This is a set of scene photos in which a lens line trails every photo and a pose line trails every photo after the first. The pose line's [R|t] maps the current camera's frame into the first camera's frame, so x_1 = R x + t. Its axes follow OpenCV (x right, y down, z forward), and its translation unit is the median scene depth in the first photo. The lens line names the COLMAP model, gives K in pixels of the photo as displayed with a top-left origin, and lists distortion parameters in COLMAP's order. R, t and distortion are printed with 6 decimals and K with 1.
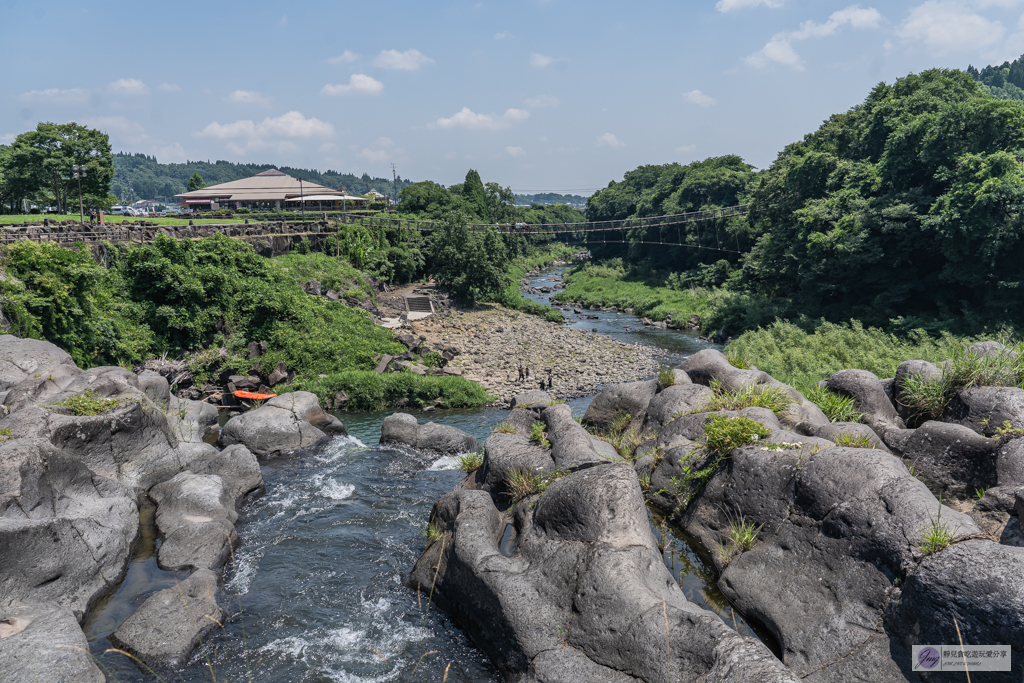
lens RADIAL K [[842.5, 0, 511.2], [0, 842.5, 340.4], [0, 0, 1]] dist [0.009369, 0.002405]
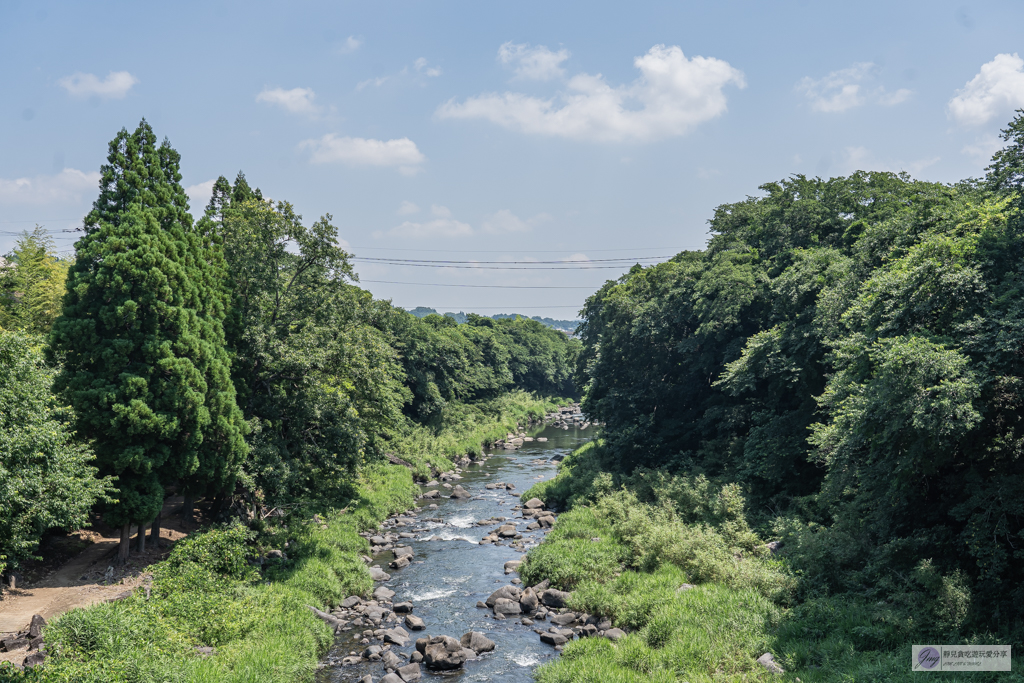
lens RADIAL K [[1027.0, 0, 512.0], [0, 1027.0, 339.9], [0, 0, 1]] dist [0.039564, 0.000000]
pose [[0.998791, 0.021855, 0.044038, 0.027228], [-0.015003, 0.988526, -0.150305, -0.060880], [-0.046818, 0.149463, 0.987658, 0.435593]]
